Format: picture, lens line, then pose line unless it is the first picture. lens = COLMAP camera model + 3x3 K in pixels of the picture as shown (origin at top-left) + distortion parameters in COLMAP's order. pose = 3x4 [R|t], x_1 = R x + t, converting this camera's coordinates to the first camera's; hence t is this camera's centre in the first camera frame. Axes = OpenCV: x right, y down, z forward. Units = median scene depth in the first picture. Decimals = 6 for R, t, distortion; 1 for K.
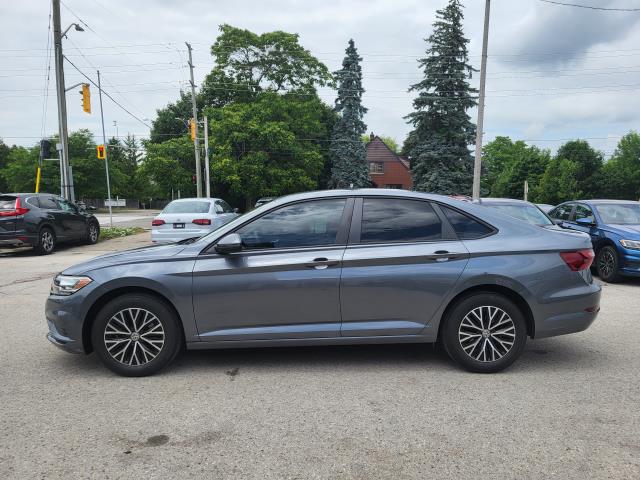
lens RADIAL K [[488.6, 0, 322.2], [0, 488.6, 245.9], [0, 0, 1]] dist [0.059187, -0.052871]
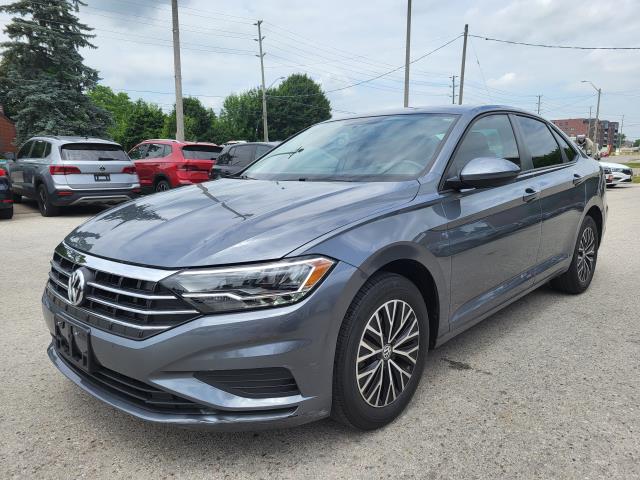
lens RADIAL K [[488.6, 0, 330.9], [0, 488.6, 249.9], [0, 0, 1]] dist [0.059187, -0.052871]
pose [[0.692826, -0.137133, 0.707946, -0.265522], [0.070880, 0.989947, 0.122393, 0.000382], [-0.717613, -0.034618, 0.695581, 0.225488]]
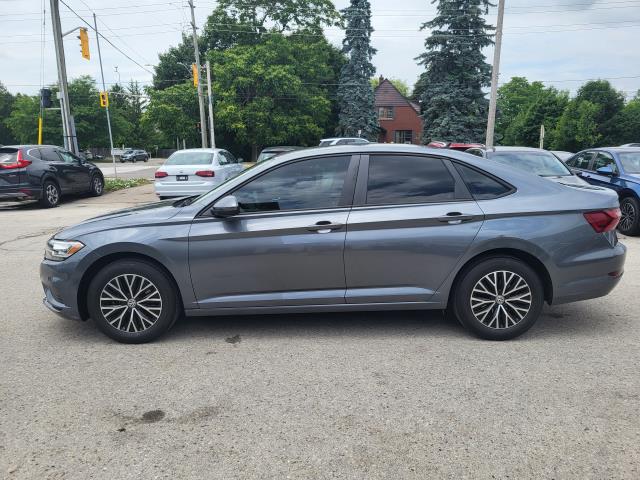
lens RADIAL K [[488.6, 0, 313.3], [0, 488.6, 242.4], [0, 0, 1]] dist [0.059187, -0.052871]
pose [[0.999412, -0.001993, -0.034237, 0.003147], [0.005405, 0.994986, 0.099864, -0.009661], [0.033866, -0.099990, 0.994412, 0.021608]]
